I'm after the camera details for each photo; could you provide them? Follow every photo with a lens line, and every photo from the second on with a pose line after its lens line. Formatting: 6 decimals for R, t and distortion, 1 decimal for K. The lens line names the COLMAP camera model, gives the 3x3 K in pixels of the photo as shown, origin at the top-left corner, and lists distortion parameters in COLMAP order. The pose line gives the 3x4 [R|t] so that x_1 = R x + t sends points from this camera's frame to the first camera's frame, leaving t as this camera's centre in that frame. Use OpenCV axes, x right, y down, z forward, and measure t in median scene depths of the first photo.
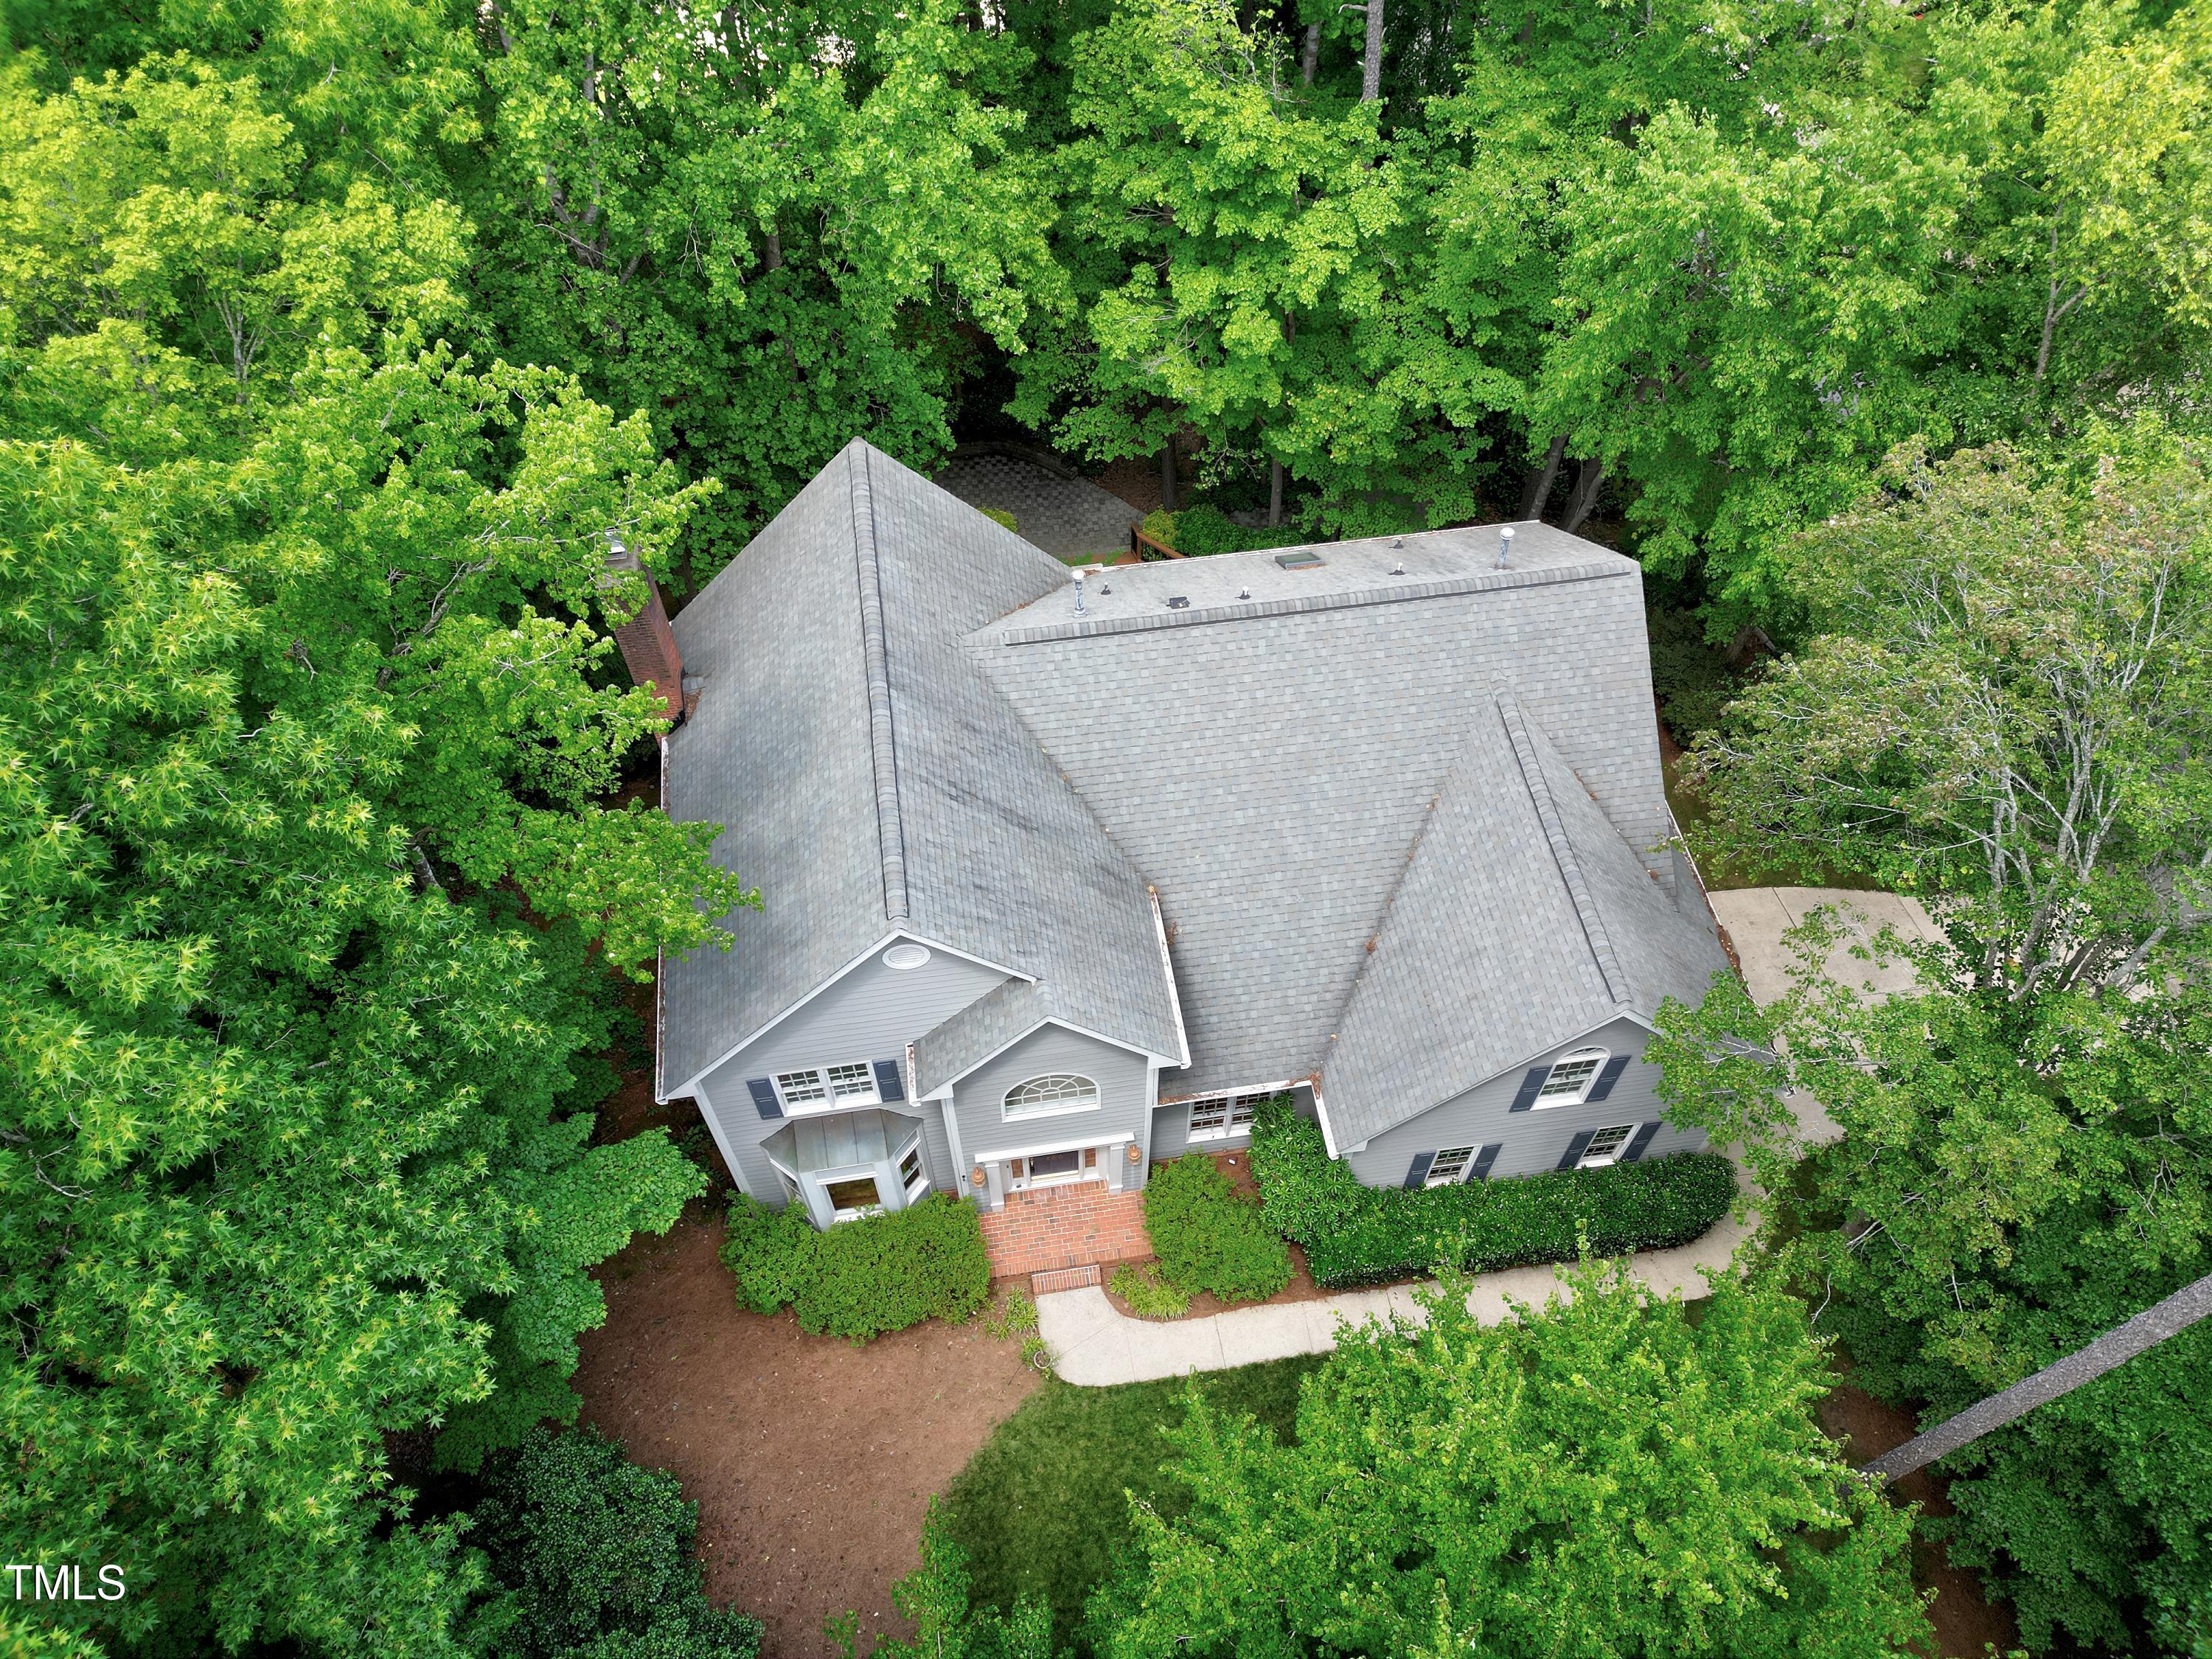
lens RADIAL K [[1532.3, 0, 1103.6], [0, 1532.3, 829.3], [0, 0, 1]] dist [0.067836, -0.065142]
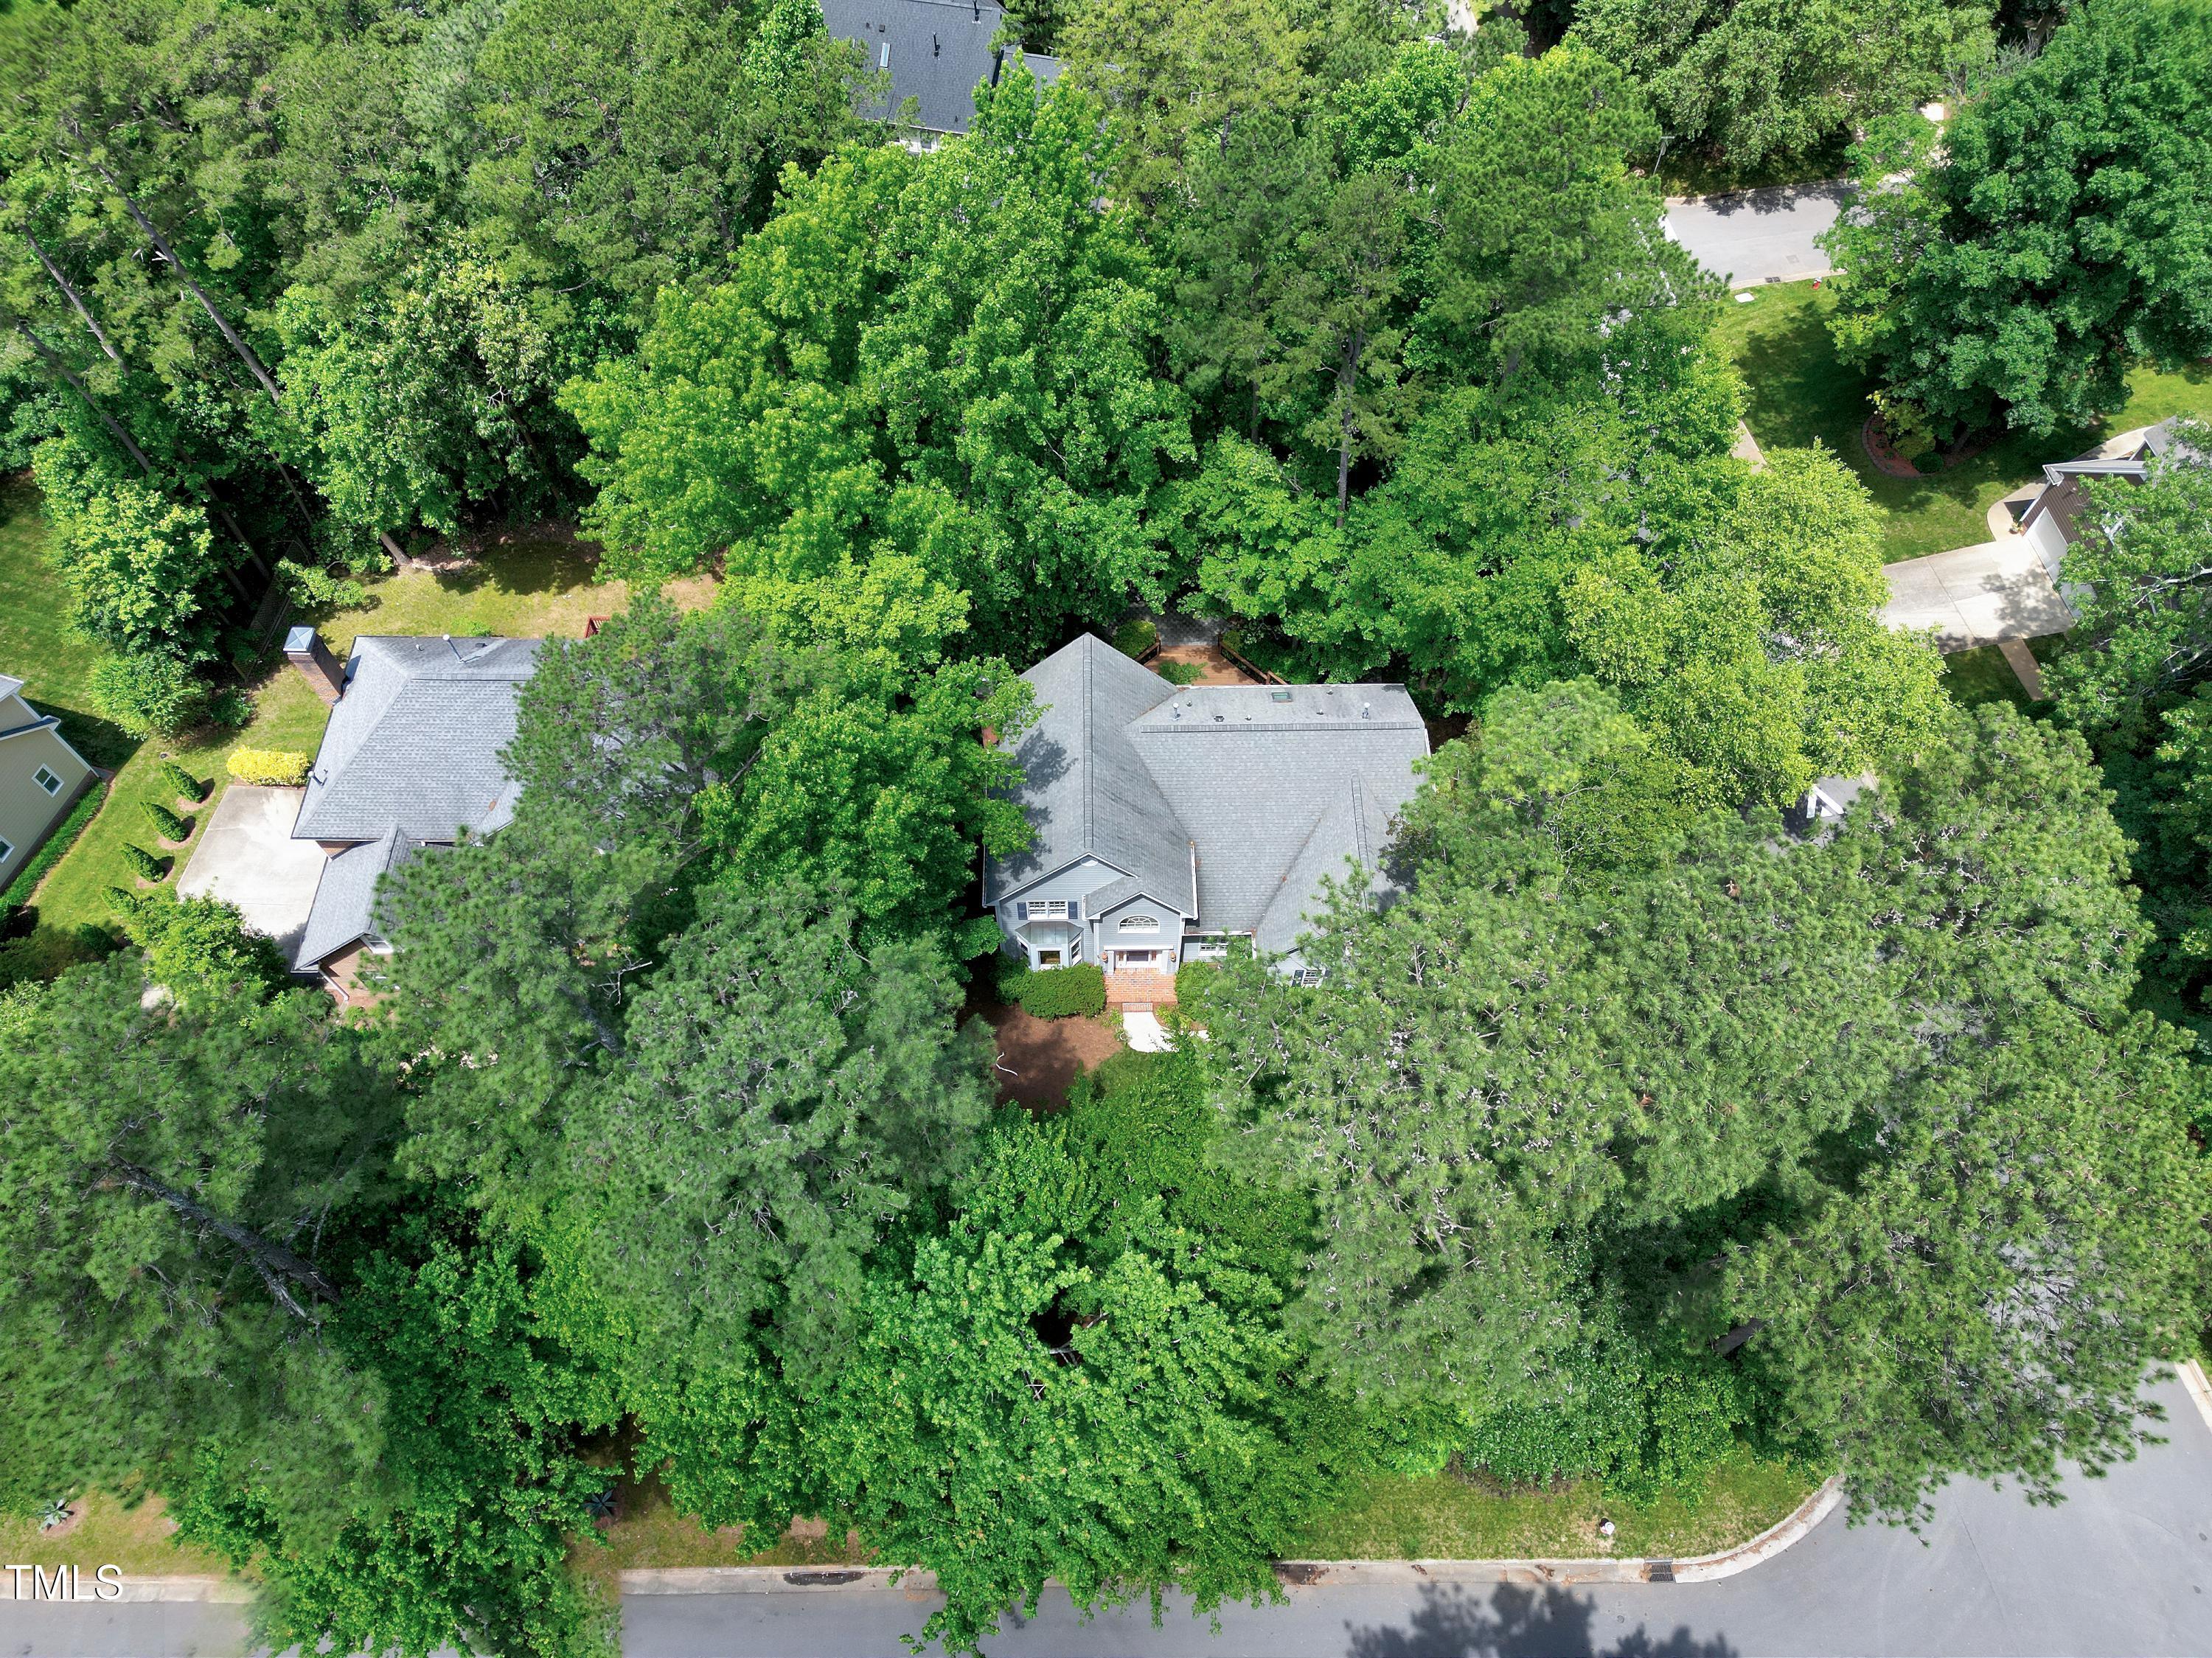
lens RADIAL K [[1532.2, 0, 1103.6], [0, 1532.2, 828.8], [0, 0, 1]] dist [0.067836, -0.065142]
pose [[0.990581, 0.115857, -0.072989, 0.064121], [-0.109391, 0.990174, 0.087111, -0.165406], [0.082364, -0.078306, 0.993521, -1.284089]]
